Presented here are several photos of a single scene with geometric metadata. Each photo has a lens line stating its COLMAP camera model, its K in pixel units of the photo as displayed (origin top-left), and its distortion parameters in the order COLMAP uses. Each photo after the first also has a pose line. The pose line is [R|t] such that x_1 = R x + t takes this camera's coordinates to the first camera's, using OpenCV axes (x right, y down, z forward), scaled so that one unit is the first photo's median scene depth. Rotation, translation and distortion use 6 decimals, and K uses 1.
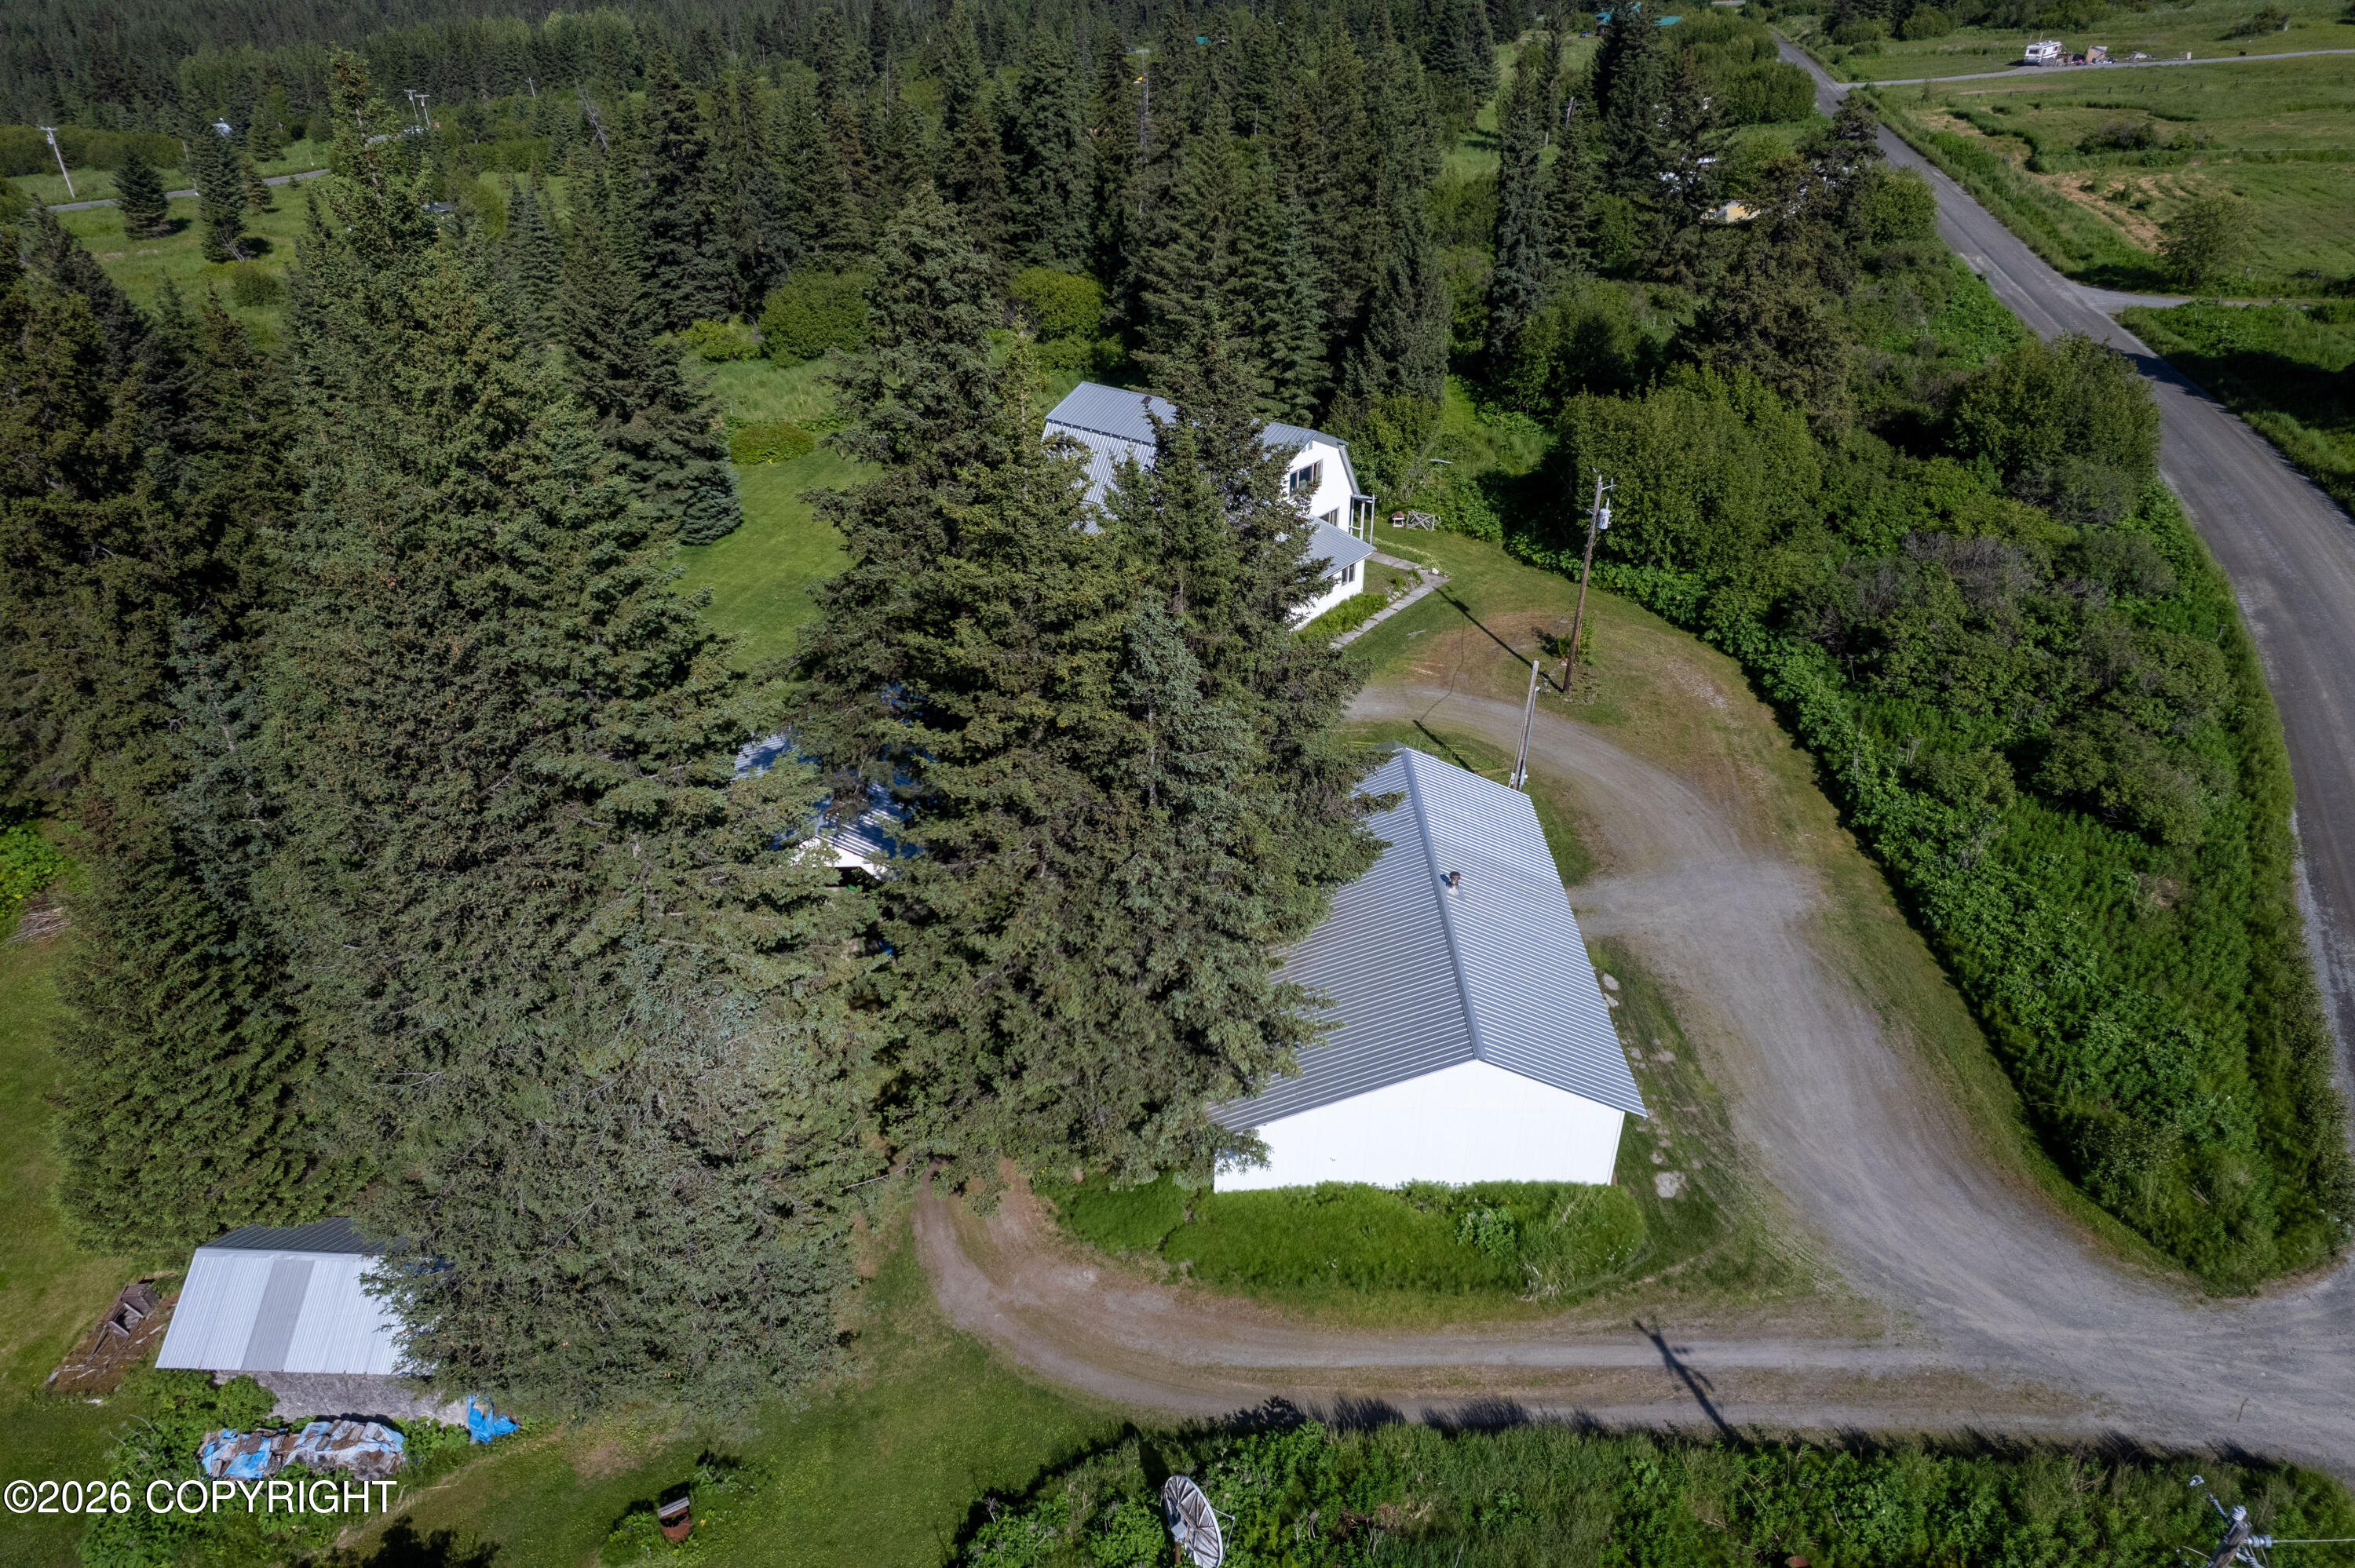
lens RADIAL K [[1510.3, 0, 1177.5], [0, 1510.3, 784.0], [0, 0, 1]] dist [-0.051439, 0.038318]
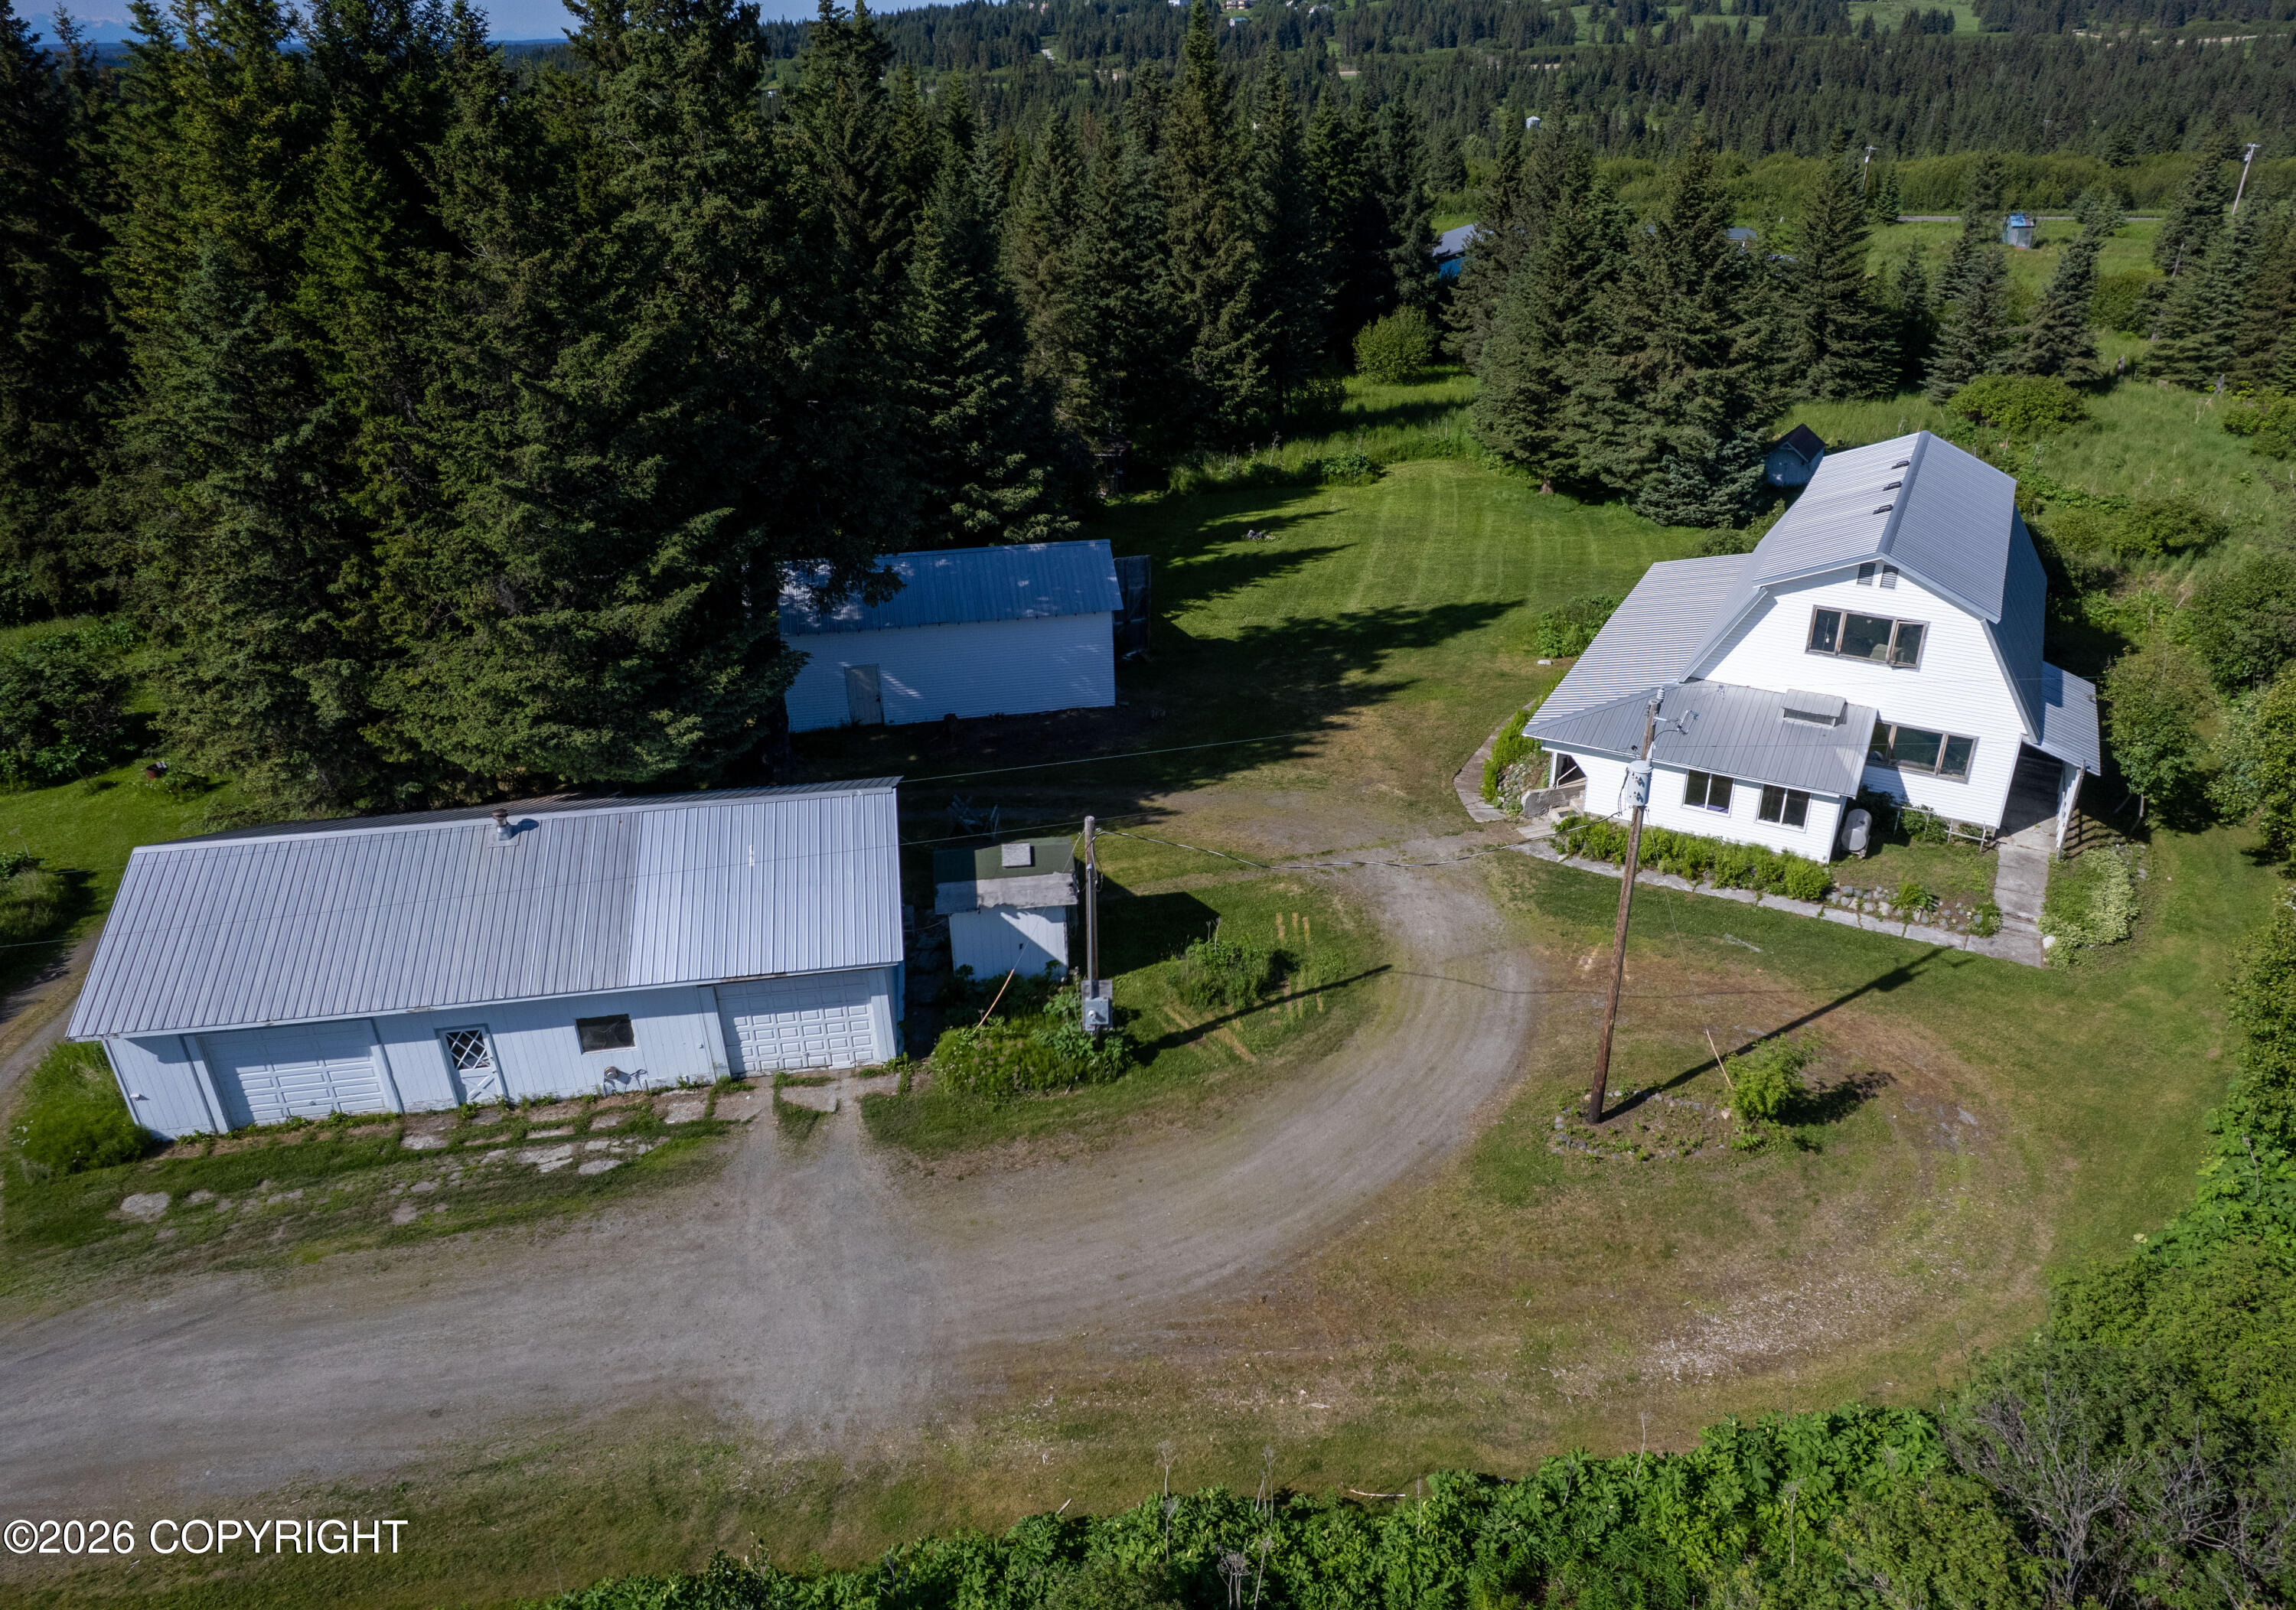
lens RADIAL K [[1554.0, 0, 1209.1], [0, 1554.0, 810.6], [0, 0, 1]] dist [-0.077953, 0.070455]
pose [[0.189805, 0.449722, -0.872768, 0.663709], [-0.479627, 0.818113, 0.317252, -0.255453], [0.856698, 0.358387, 0.370981, 0.734938]]
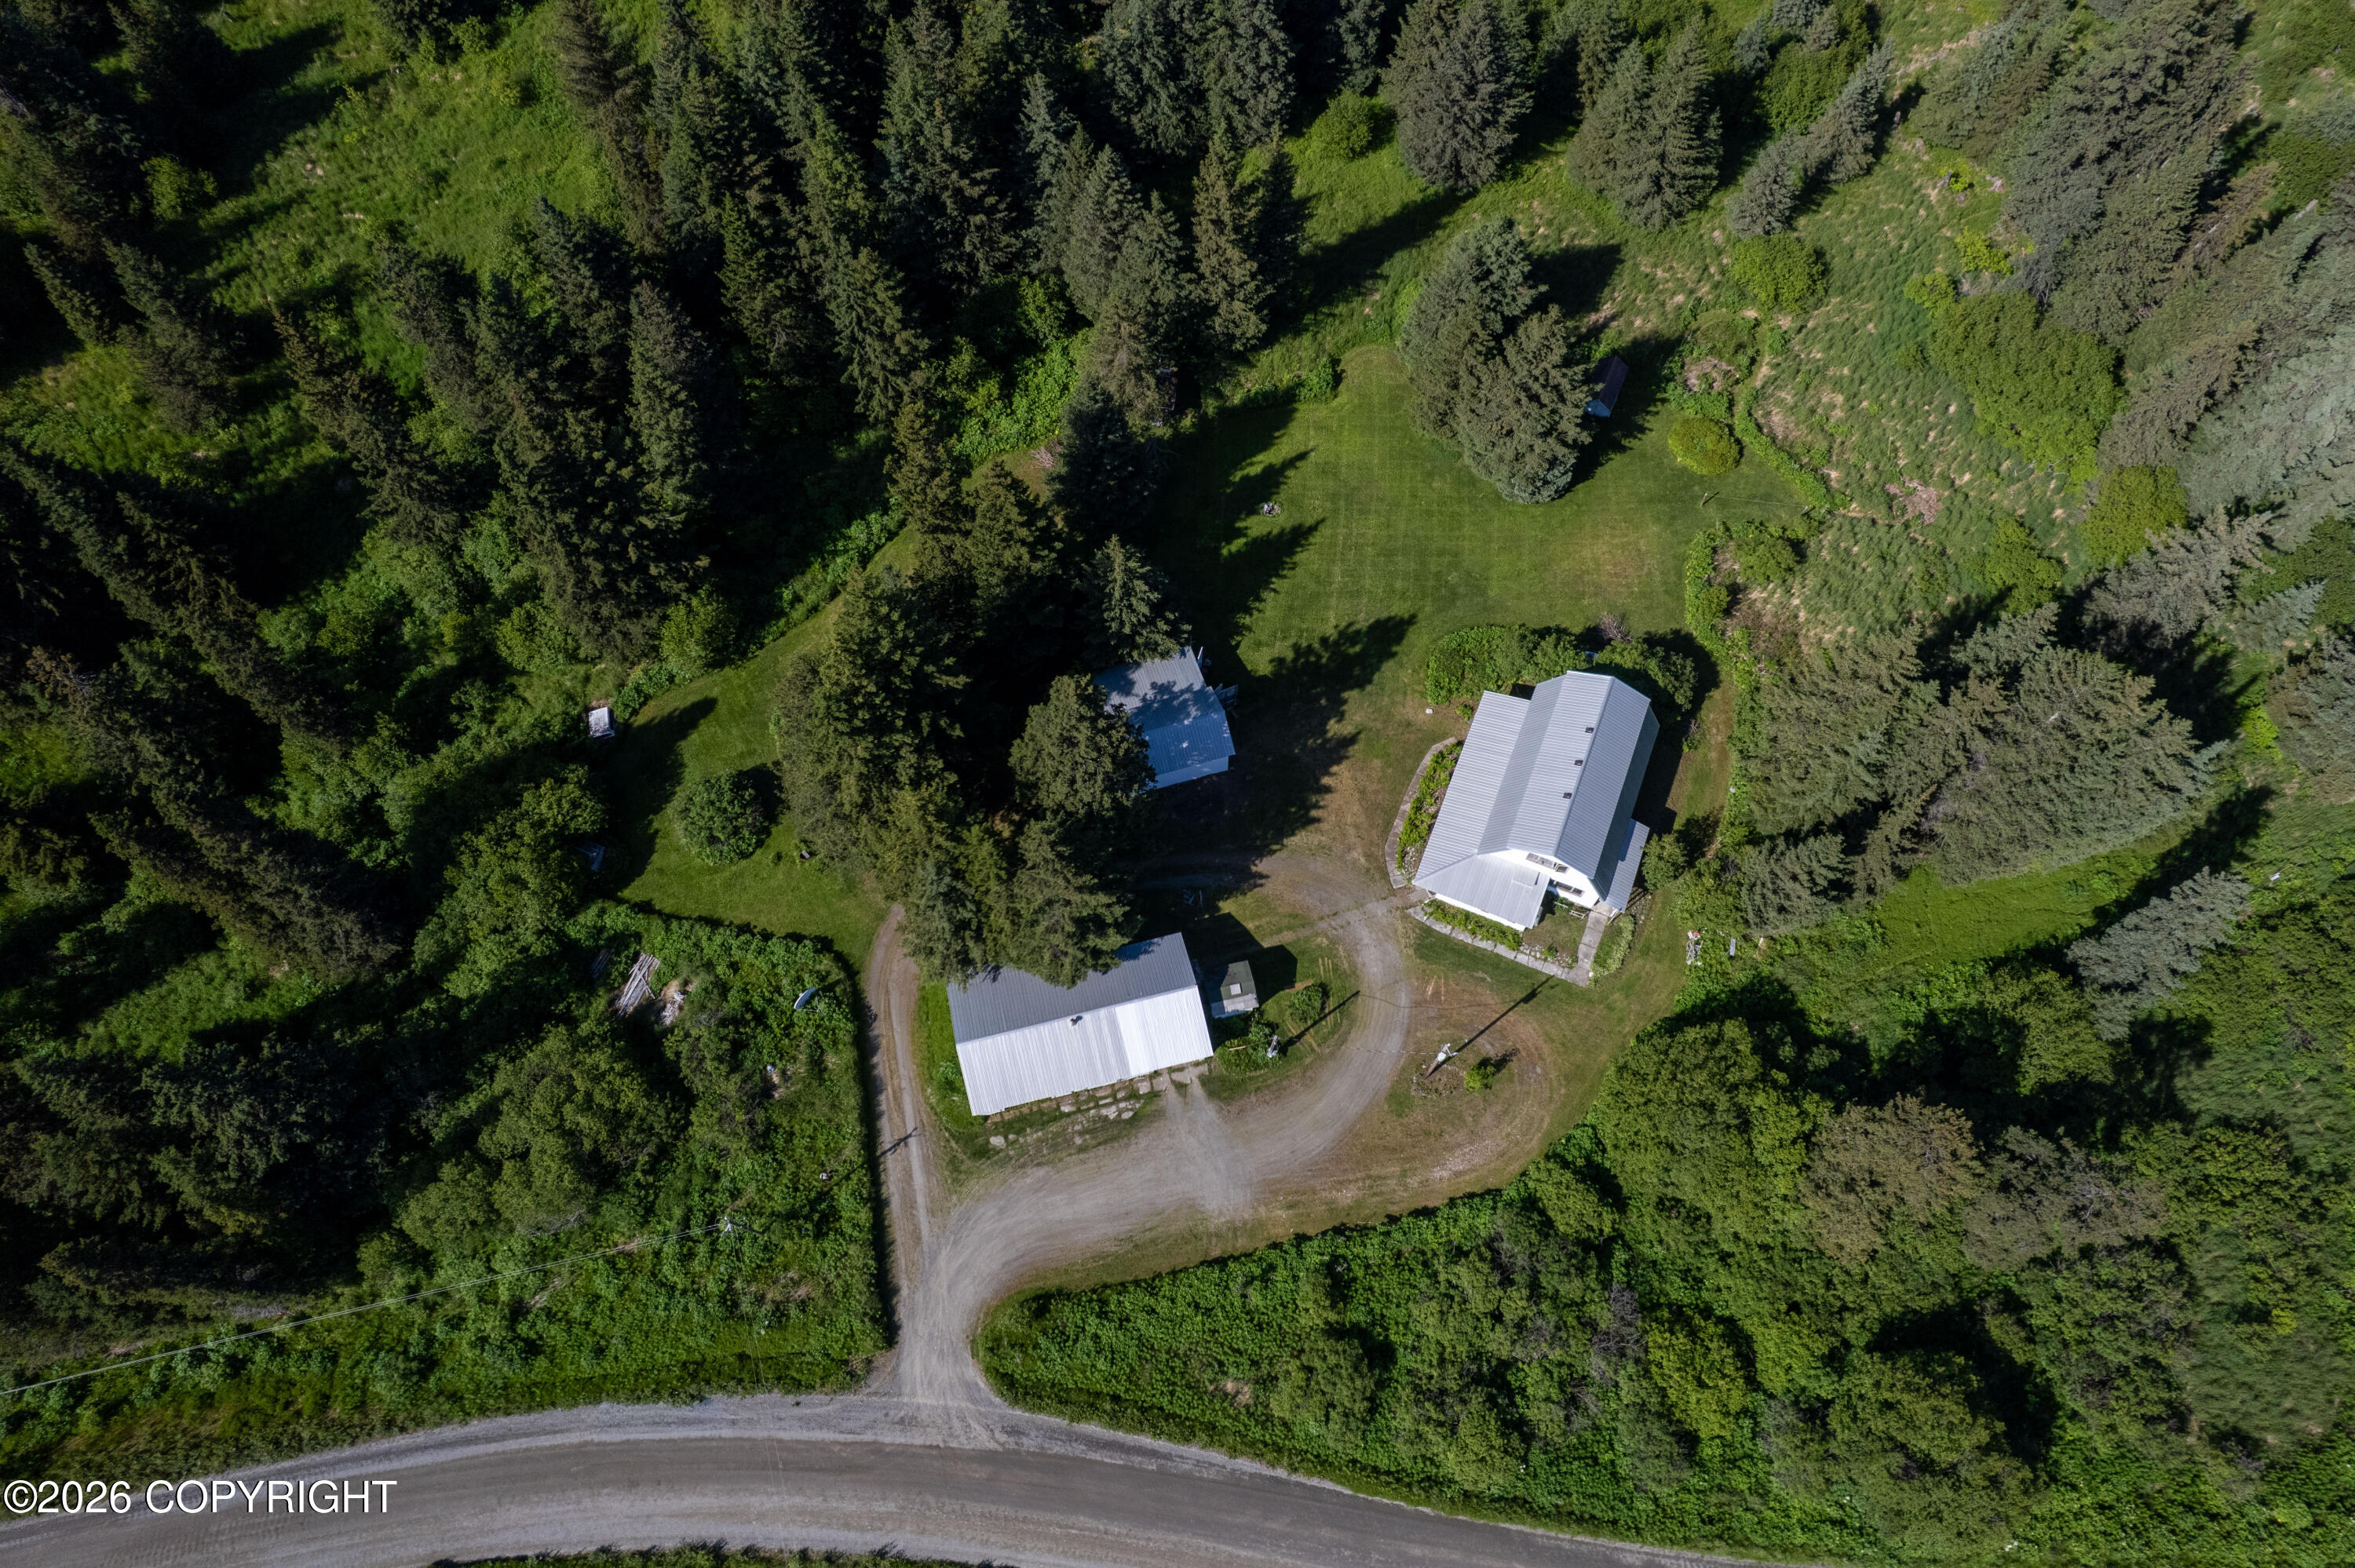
lens RADIAL K [[1510.3, 0, 1177.5], [0, 1510.3, 784.0], [0, 0, 1]] dist [-0.051439, 0.038318]
pose [[0.264966, 0.876975, -0.400884, 0.592280], [-0.471670, 0.480487, 0.739364, -1.339429], [0.841023, -0.006821, 0.540956, -0.064787]]
